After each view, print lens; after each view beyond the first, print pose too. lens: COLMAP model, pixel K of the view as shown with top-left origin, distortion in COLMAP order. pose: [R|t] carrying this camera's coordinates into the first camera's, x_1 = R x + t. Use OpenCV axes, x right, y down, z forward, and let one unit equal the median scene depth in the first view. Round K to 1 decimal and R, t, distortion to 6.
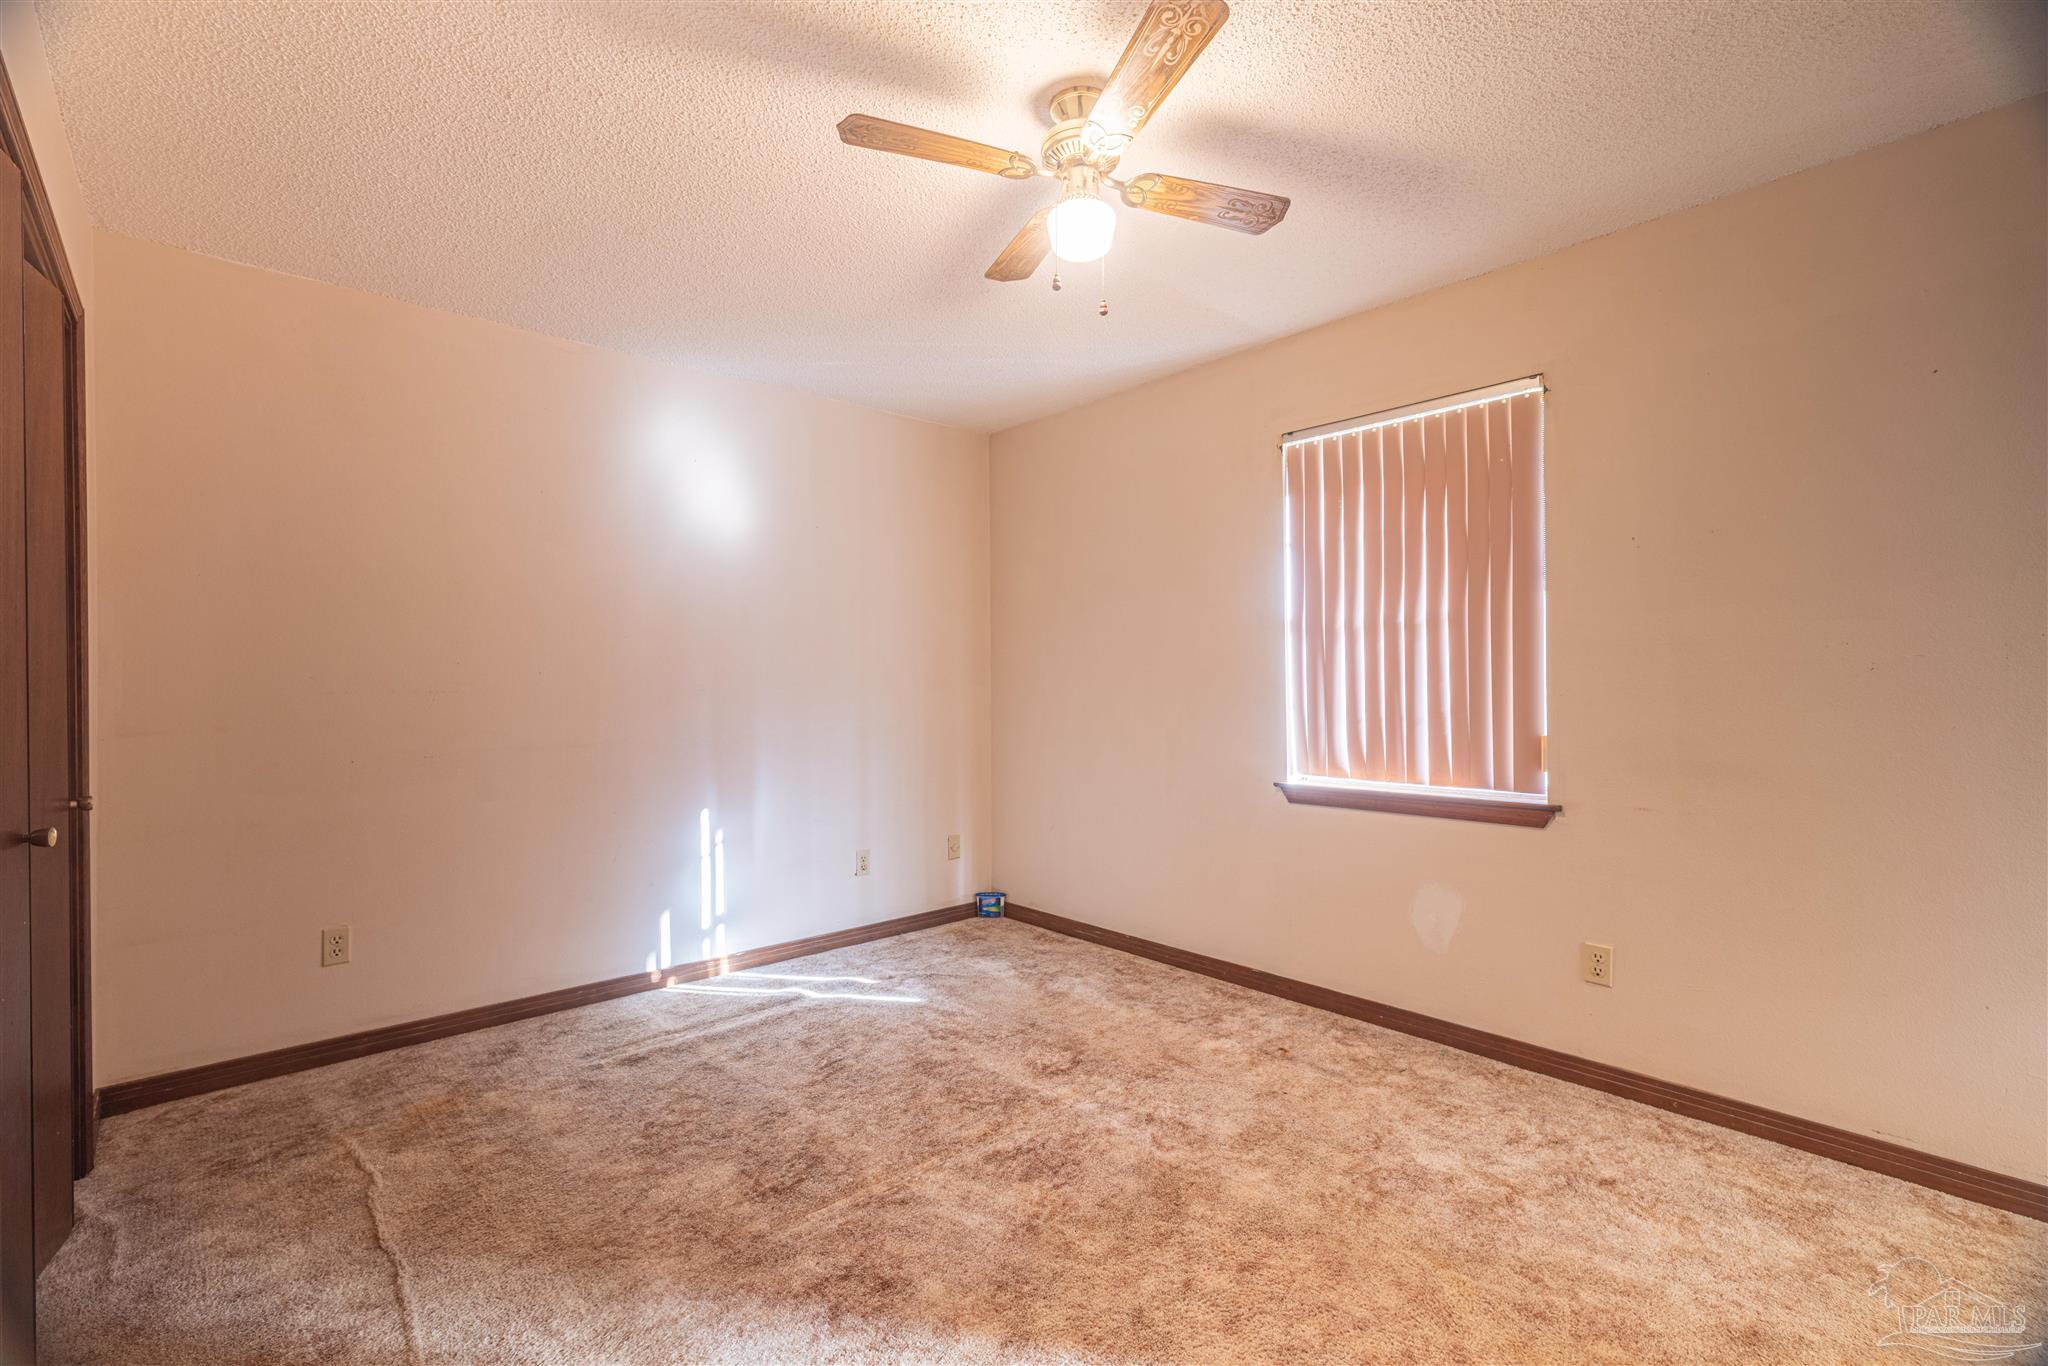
lens RADIAL K [[919.4, 0, 1027.3], [0, 919.4, 679.9], [0, 0, 1]] dist [0.004947, 0.000188]
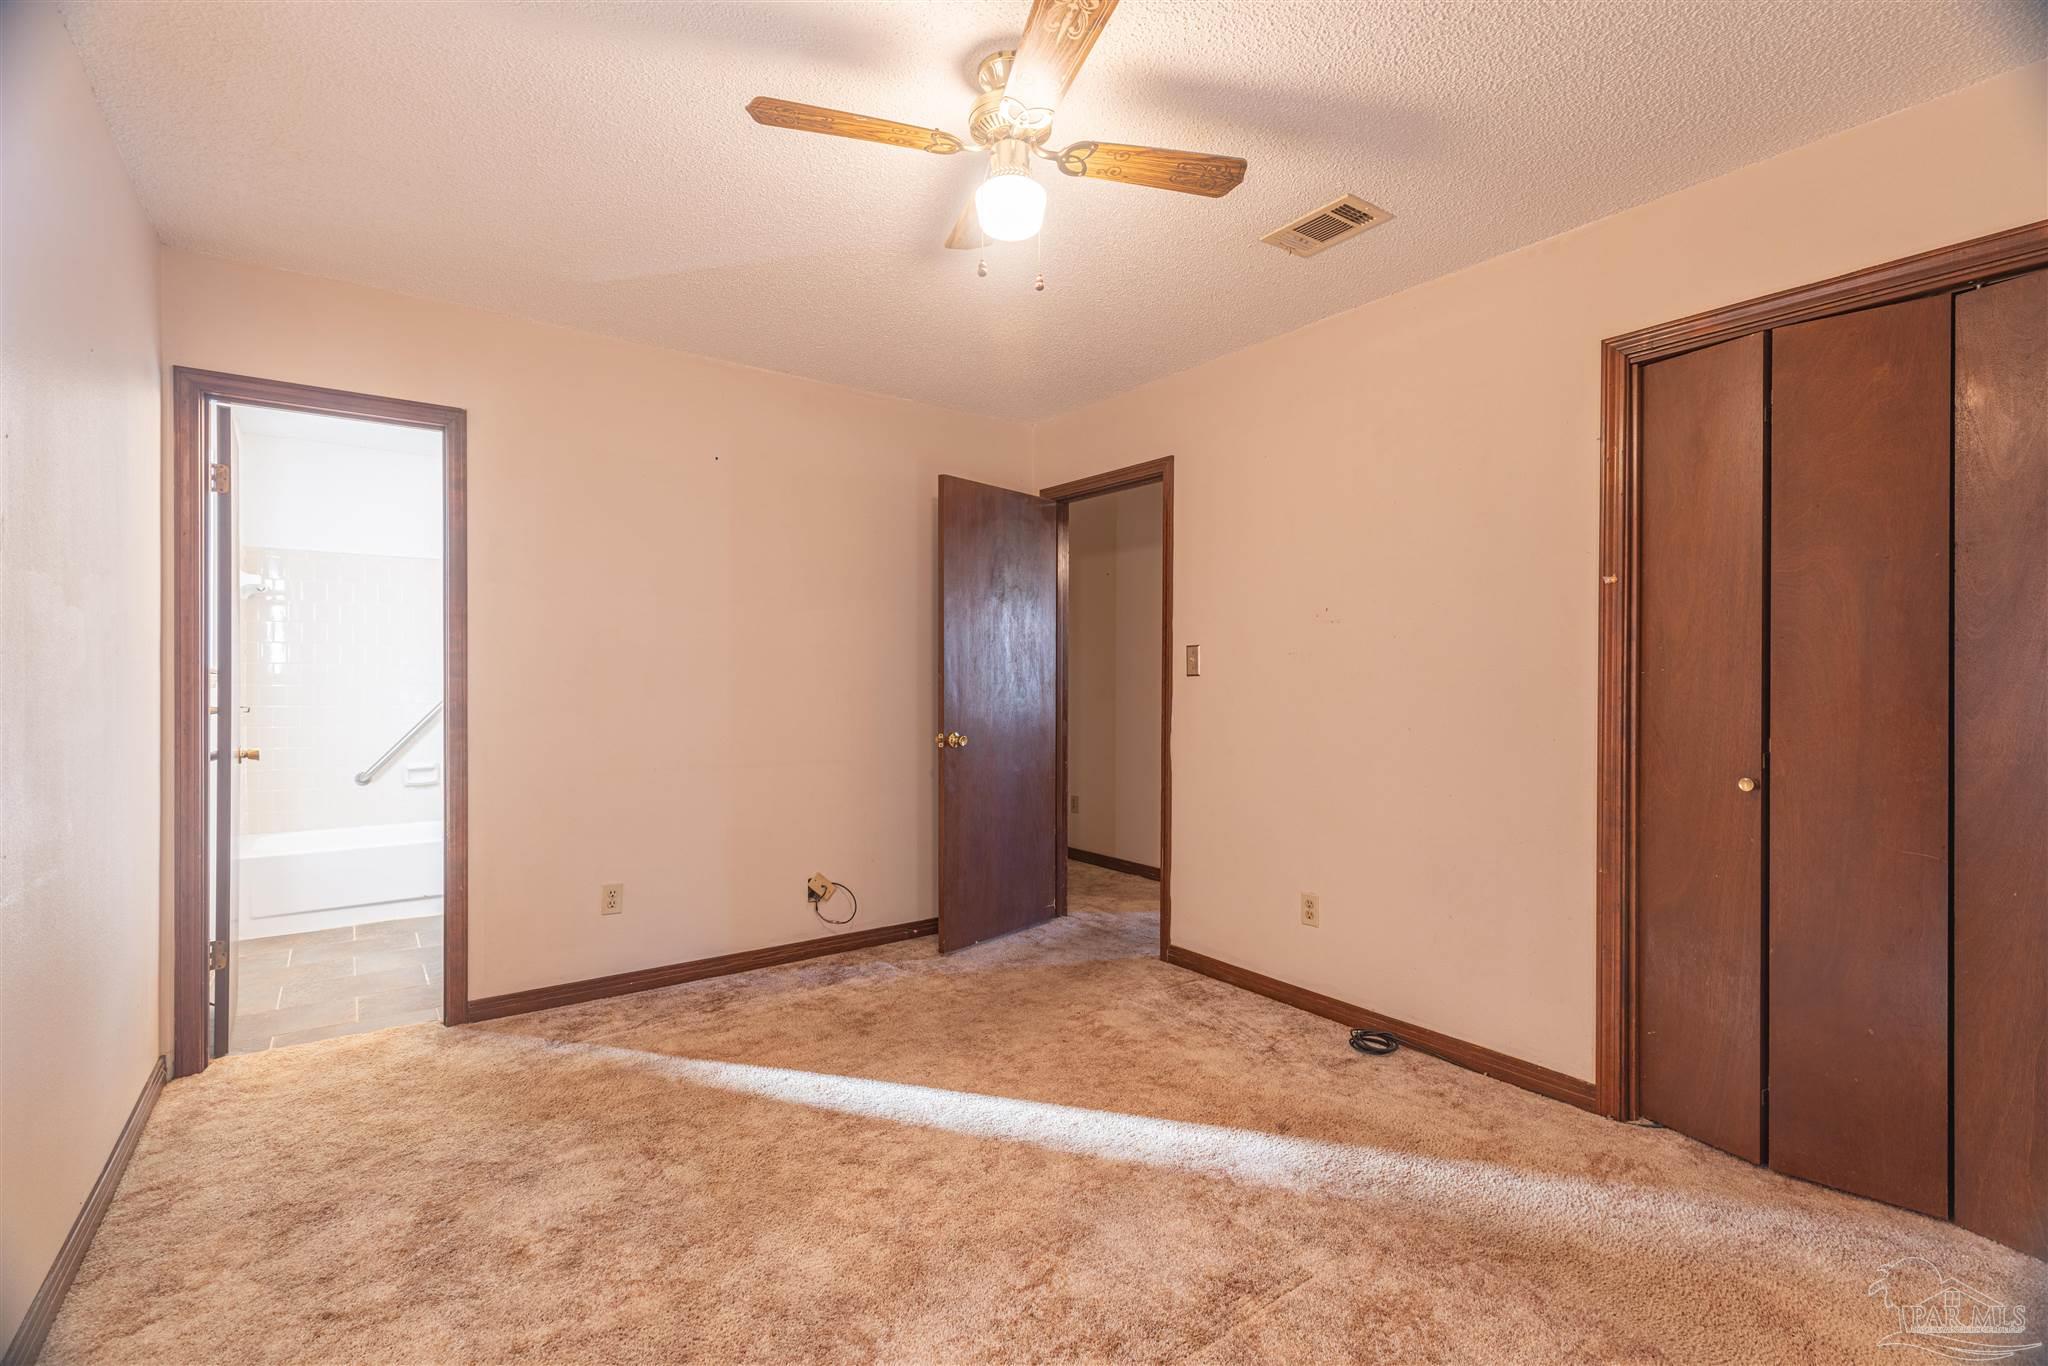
lens RADIAL K [[919.4, 0, 1028.3], [0, 919.4, 675.4], [0, 0, 1]] dist [0.004947, 0.000188]
pose [[-0.995314, 0.002684, 0.096658, -0.033043], [0.002333, 0.999990, -0.003746, 0.001156], [-0.096667, -0.003503, -0.995311, 1.275899]]
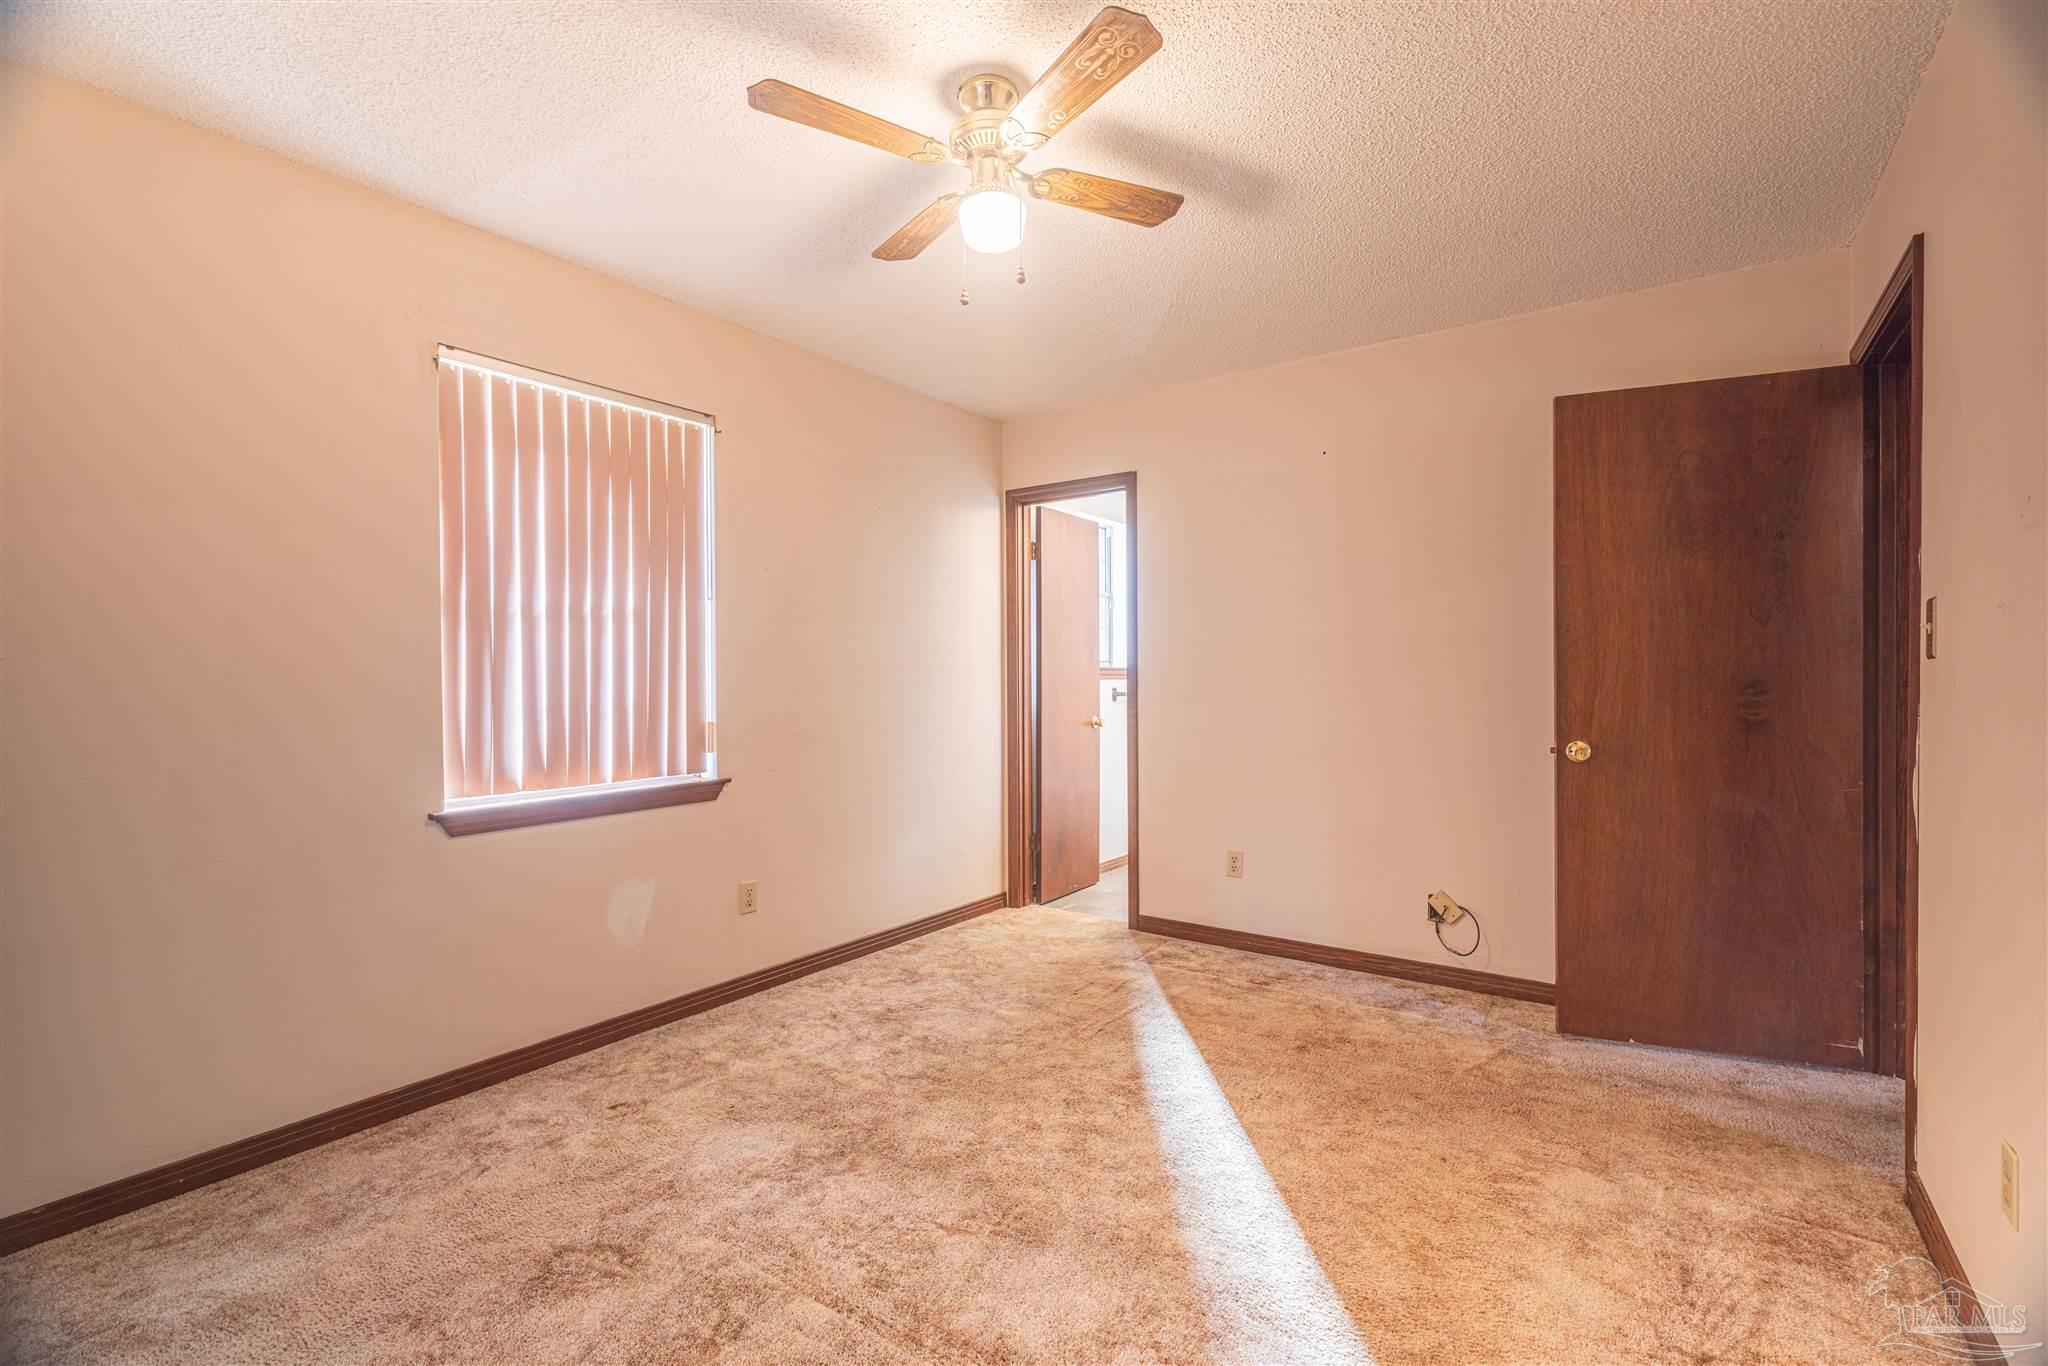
lens RADIAL K [[919.4, 0, 1021.4], [0, 919.4, 686.8], [0, 0, 1]] dist [0.004947, 0.000188]
pose [[-0.213000, -0.007639, 0.977022, -0.607268], [0.006135, 0.999939, 0.009156, 0.006251], [-0.977033, 0.007944, -0.212940, 0.775309]]
